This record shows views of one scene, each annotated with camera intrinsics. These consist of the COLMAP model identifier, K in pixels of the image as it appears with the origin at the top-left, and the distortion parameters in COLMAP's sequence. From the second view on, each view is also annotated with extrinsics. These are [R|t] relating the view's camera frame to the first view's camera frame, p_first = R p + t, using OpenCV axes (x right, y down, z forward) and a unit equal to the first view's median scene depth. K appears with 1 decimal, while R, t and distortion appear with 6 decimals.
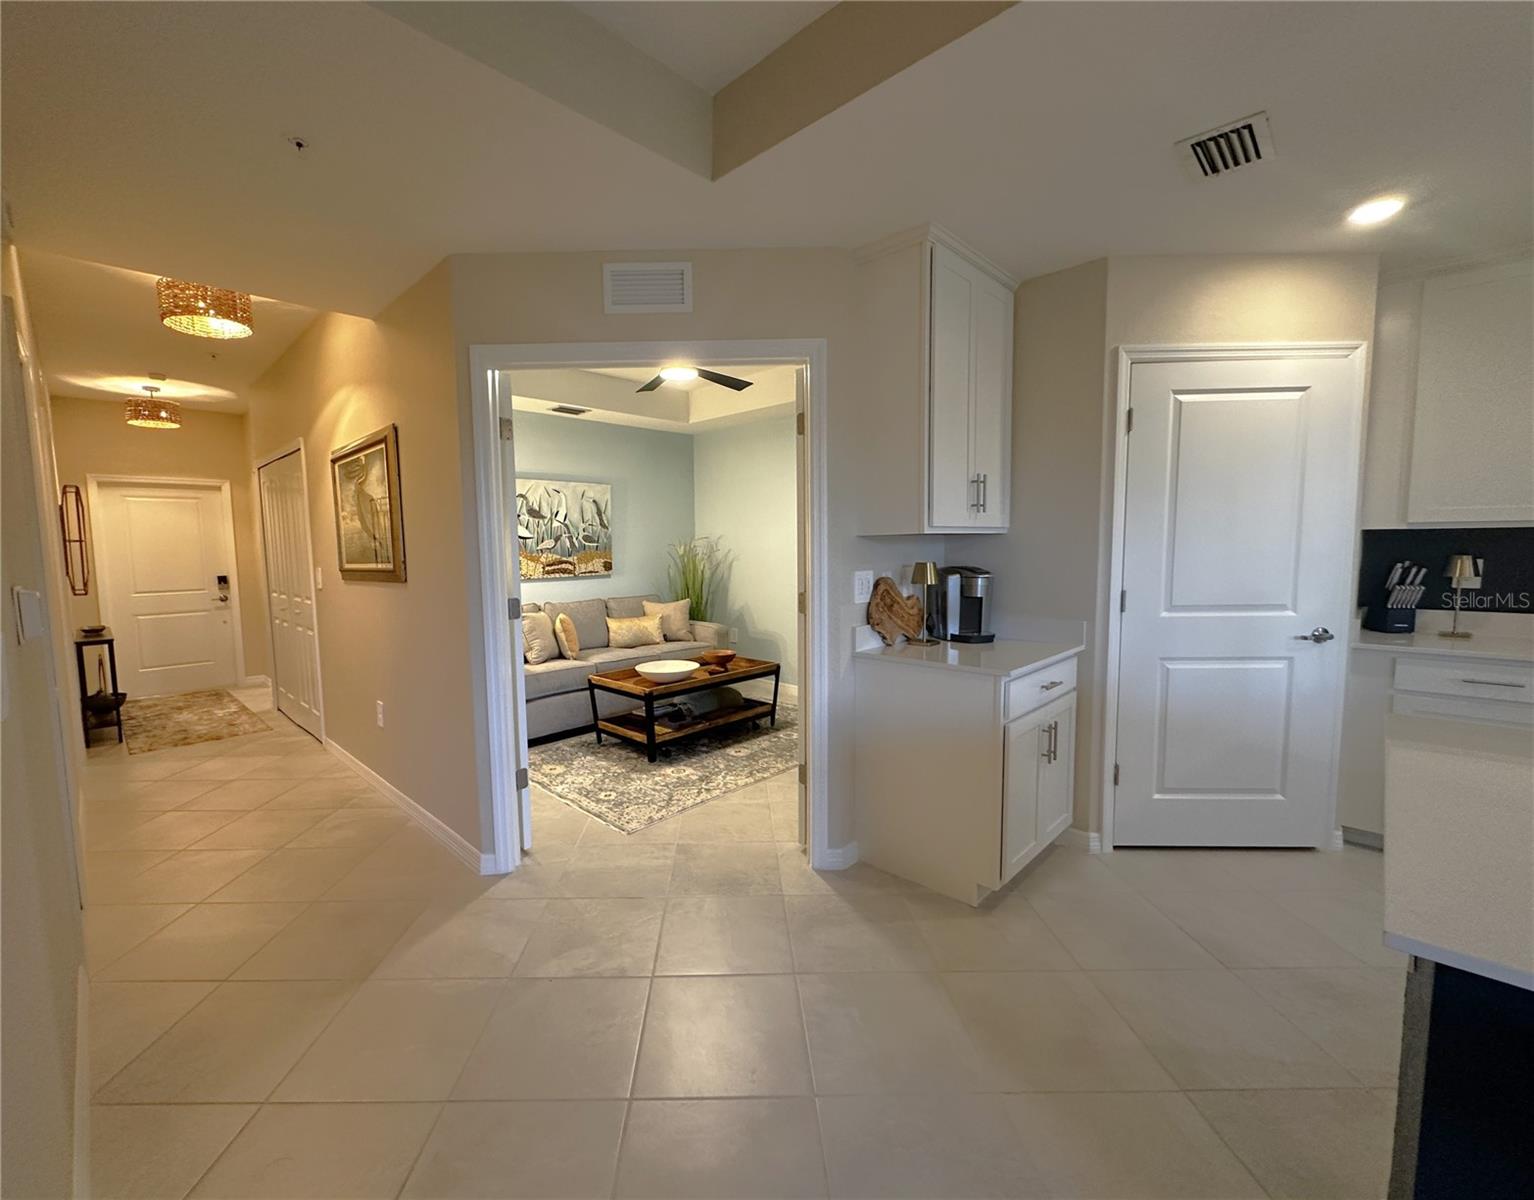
lens RADIAL K [[644.8, 0, 727.5], [0, 644.8, 599.6], [0, 0, 1]] dist [-0.002501, -0.000168]
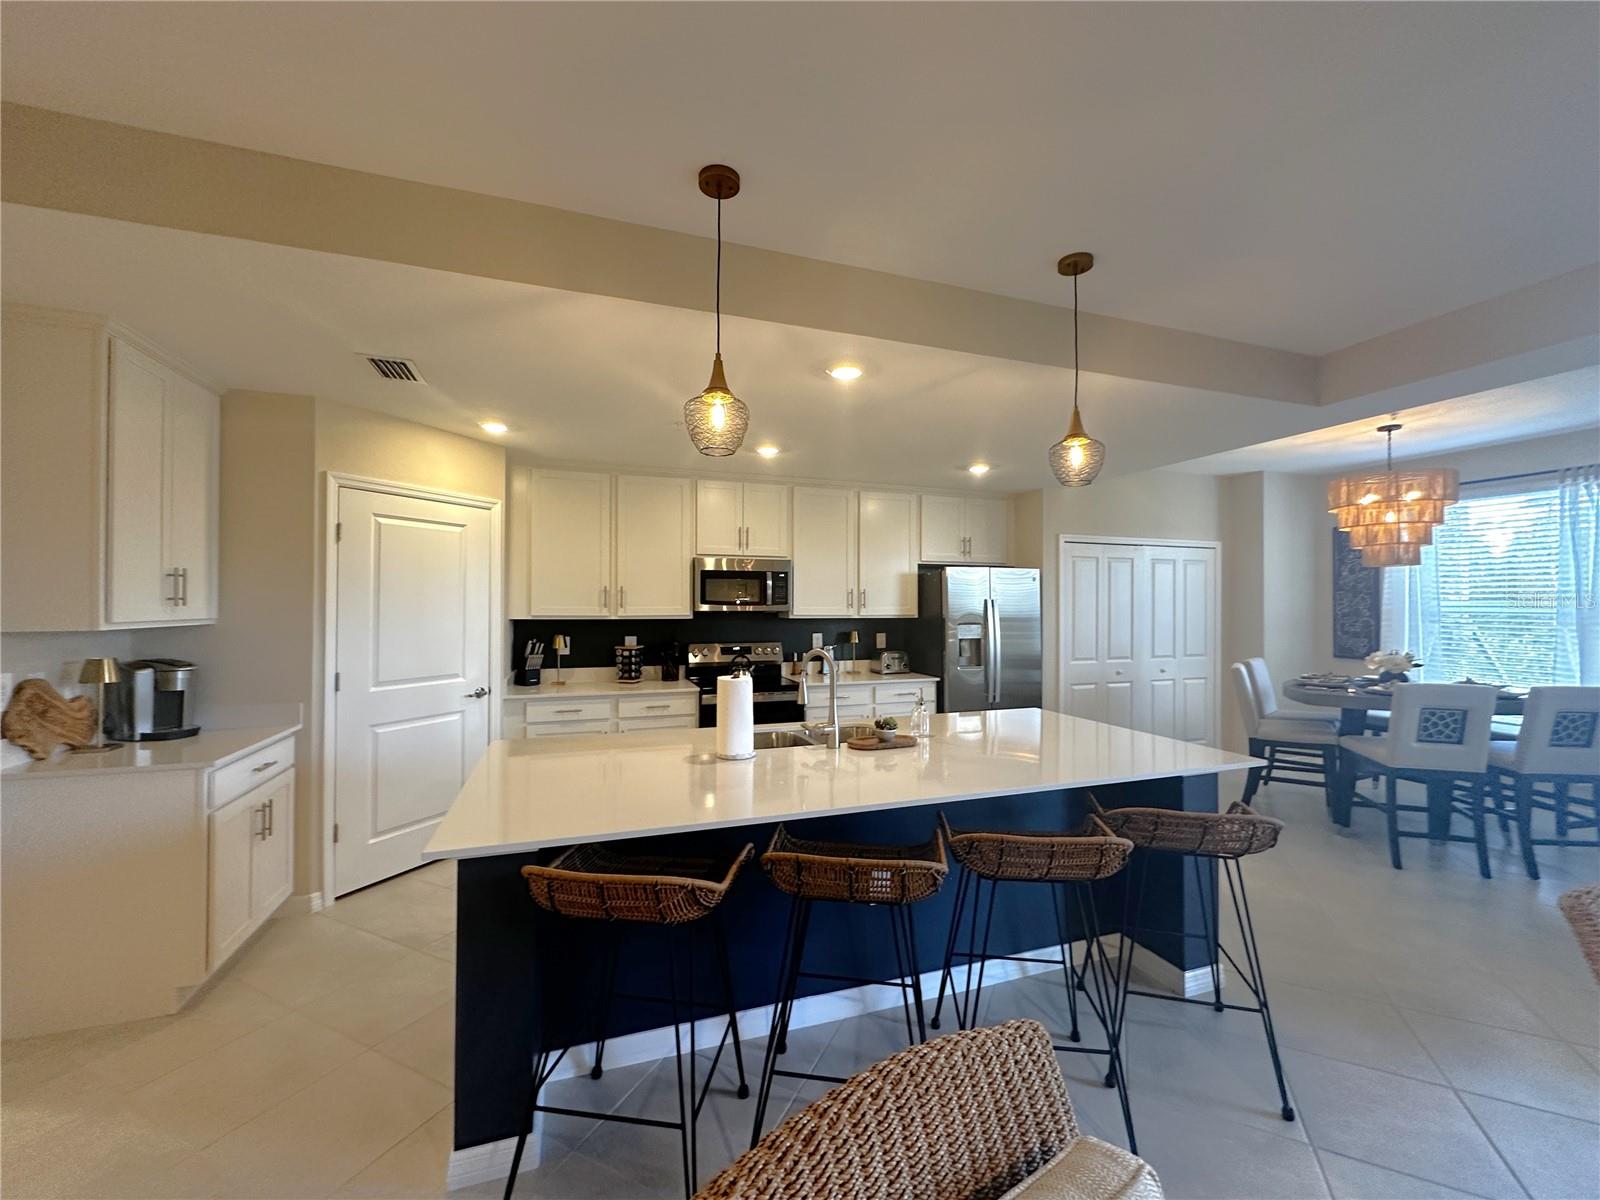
lens RADIAL K [[641.4, 0, 800.0], [0, 641.4, 600.0], [0, 0, 1]] dist [-0.003001, 0.000546]
pose [[0.429196, 0.023115, 0.902916, -0.062968], [0.065244, 0.996267, -0.056518, -0.018711], [-0.900852, 0.083167, 0.426086, -0.203427]]
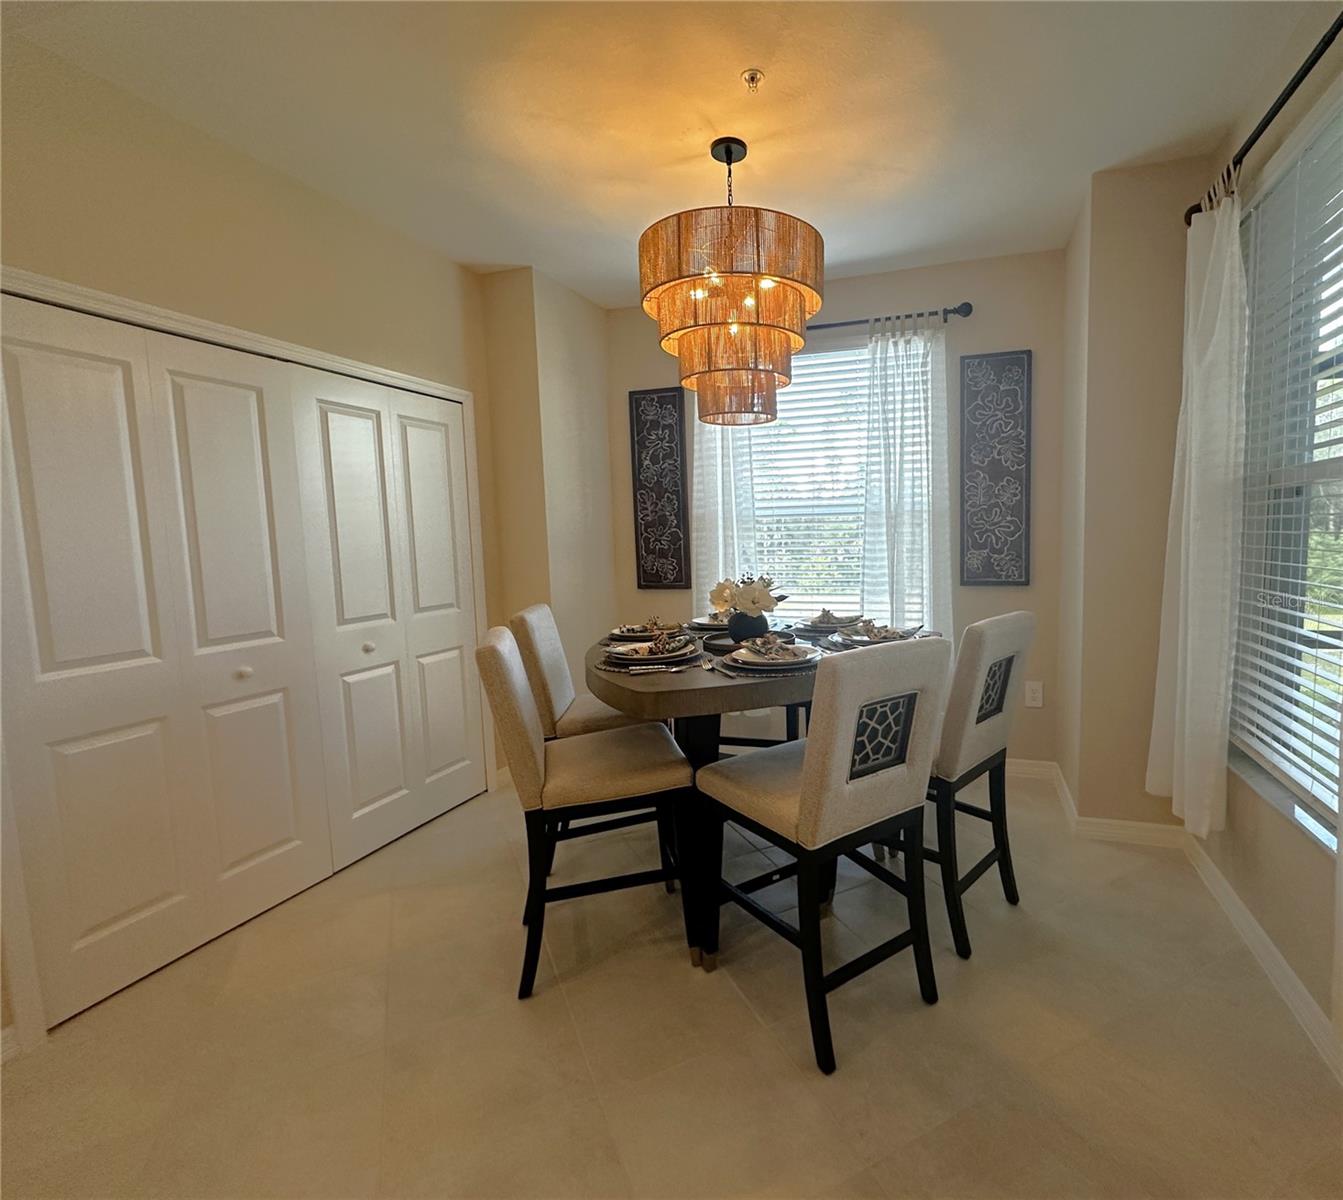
lens RADIAL K [[657.8, 0, 768.3], [0, 657.8, 591.2], [0, 0, 1]] dist [0.001441, 0.000173]
pose [[-0.483396, -0.053191, 0.873784, 0.849481], [0.103642, 0.987655, 0.117459, 0.016074], [-0.869245, 0.147340, -0.471916, -0.372052]]
